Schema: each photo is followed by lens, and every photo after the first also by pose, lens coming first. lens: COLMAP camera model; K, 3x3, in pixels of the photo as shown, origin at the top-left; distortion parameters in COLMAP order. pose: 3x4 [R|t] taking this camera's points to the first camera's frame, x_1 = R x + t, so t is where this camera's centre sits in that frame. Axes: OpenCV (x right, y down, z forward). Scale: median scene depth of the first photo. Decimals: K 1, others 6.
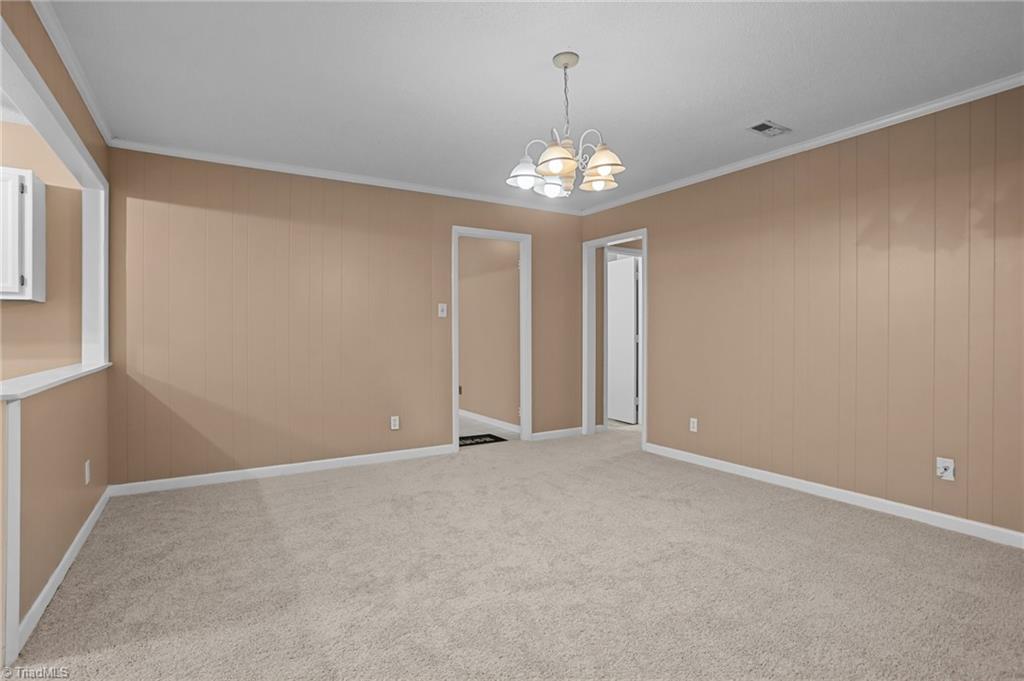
lens RADIAL K [[502.5, 0, 510.7], [0, 502.5, 334.1], [0, 0, 1]] dist [-0.053142, 0.022352]
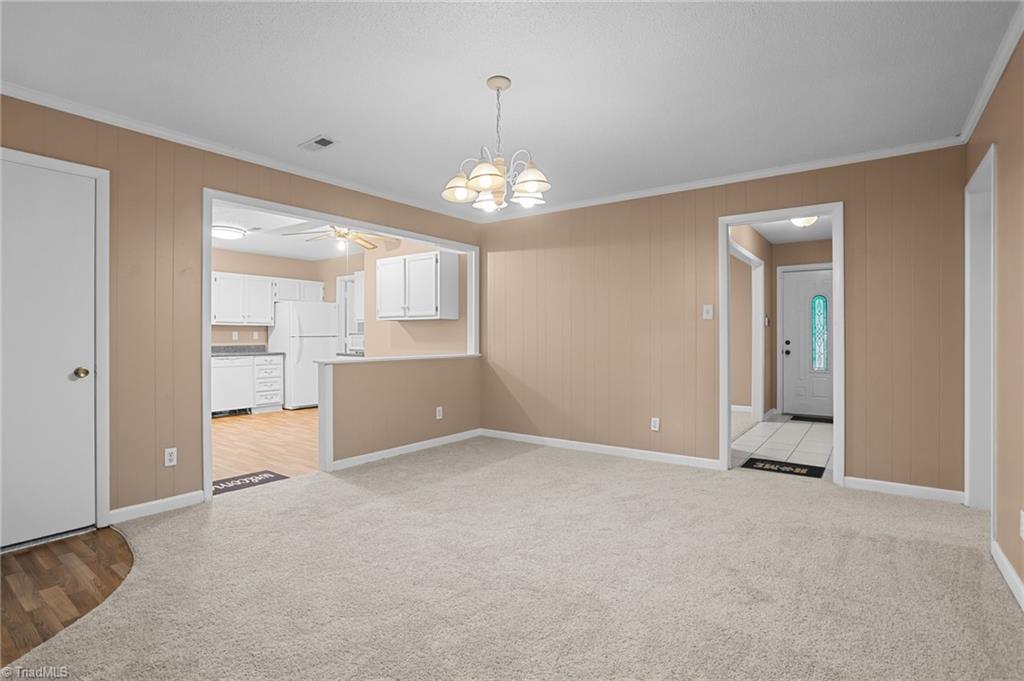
lens RADIAL K [[502.5, 0, 496.4], [0, 502.5, 334.8], [0, 0, 1]] dist [-0.053142, 0.022352]
pose [[0.367272, -0.000103, -0.930114, 0.818591], [-0.000497, 1.000000, -0.000308, -0.006896], [0.930113, 0.000575, 0.367272, 0.441416]]
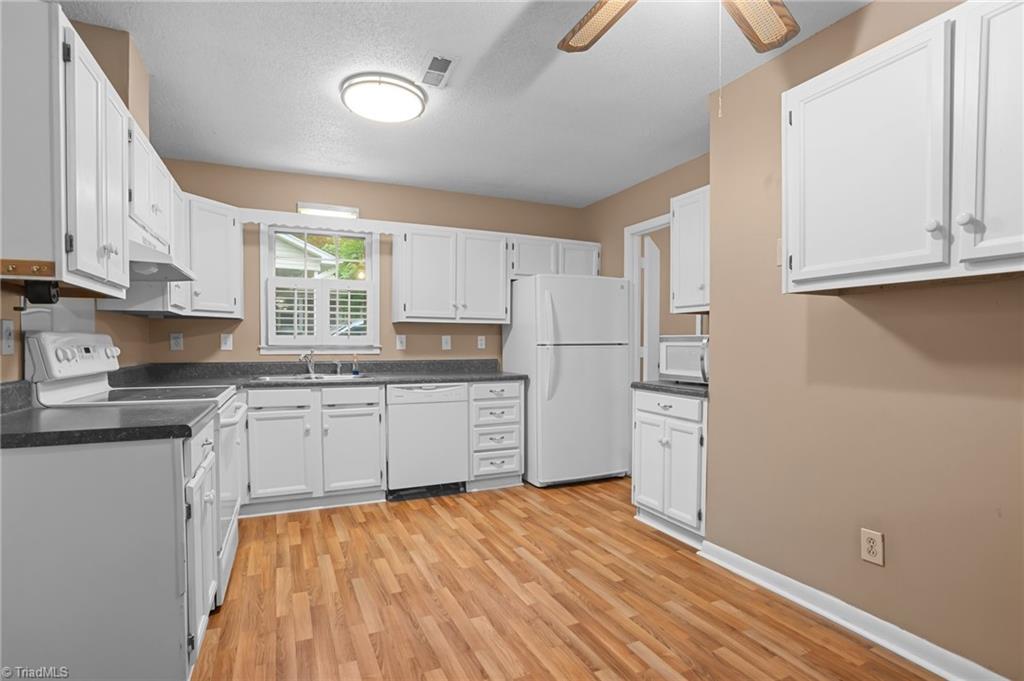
lens RADIAL K [[502.5, 0, 505.9], [0, 502.5, 358.0], [0, 0, 1]] dist [-0.053142, 0.022352]
pose [[-0.116801, 0.030856, -0.992676, -0.549529], [-0.002175, 0.999507, 0.031324, -0.003481], [0.993153, 0.005818, -0.116677, 0.466465]]
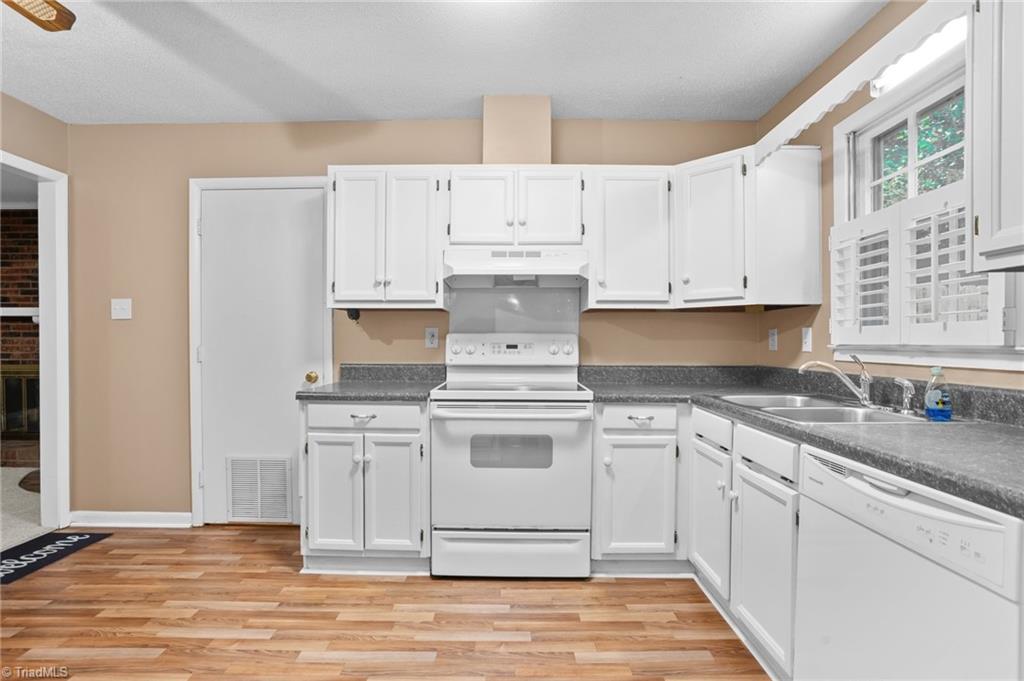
lens RADIAL K [[502.5, 0, 508.6], [0, 502.5, 346.7], [0, 0, 1]] dist [-0.053142, 0.022352]
pose [[-0.853495, -0.003054, 0.521092, -1.619504], [0.001003, 0.999971, 0.007504, 0.001729], [-0.521100, 0.006927, -0.853468, 0.585135]]
